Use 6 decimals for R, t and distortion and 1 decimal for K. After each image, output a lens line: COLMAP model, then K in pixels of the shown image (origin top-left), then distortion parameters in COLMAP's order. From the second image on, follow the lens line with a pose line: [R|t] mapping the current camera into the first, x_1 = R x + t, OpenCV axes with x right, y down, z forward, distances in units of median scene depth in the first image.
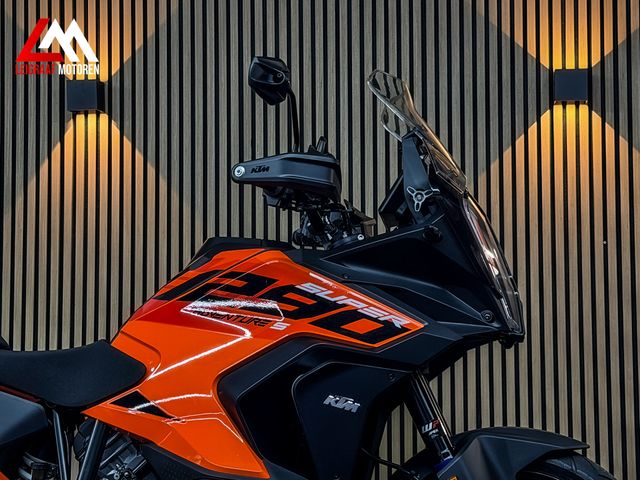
lens RADIAL K [[1430.7, 0, 322.5], [0, 1430.7, 244.6], [0, 0, 1]] dist [0.134705, 0.000000]
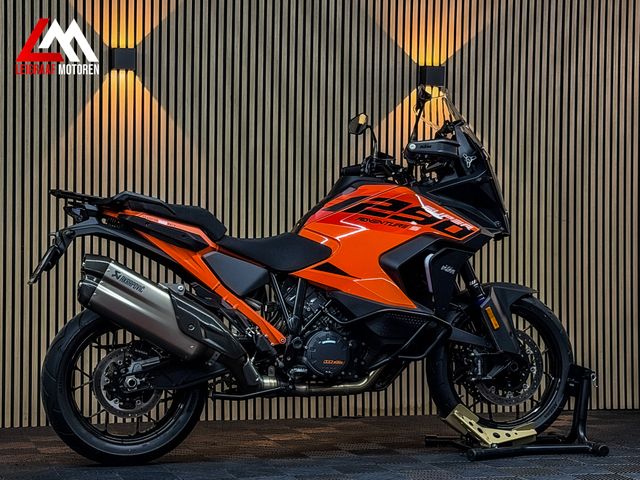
lens RADIAL K [[1430.7, 0, 320.4], [0, 1430.7, 236.9], [0, 0, 1]] dist [0.134705, 0.000000]
pose [[0.911492, 0.013601, 0.411093, -0.597413], [-0.047916, 0.996159, 0.073283, -0.041450], [-0.408517, -0.086495, 0.908643, -0.427157]]
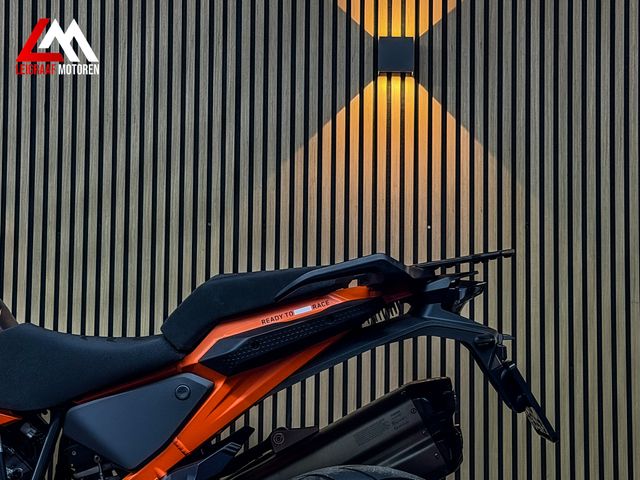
lens RADIAL K [[1410.1, 0, 320.8], [0, 1410.1, 244.8], [0, 0, 1]] dist [0.114117, 0.000000]
pose [[0.995263, 0.022468, 0.094582, 0.041639], [-0.022621, 0.999744, 0.000547, 0.010911], [-0.094546, -0.002683, 0.995517, 0.104284]]
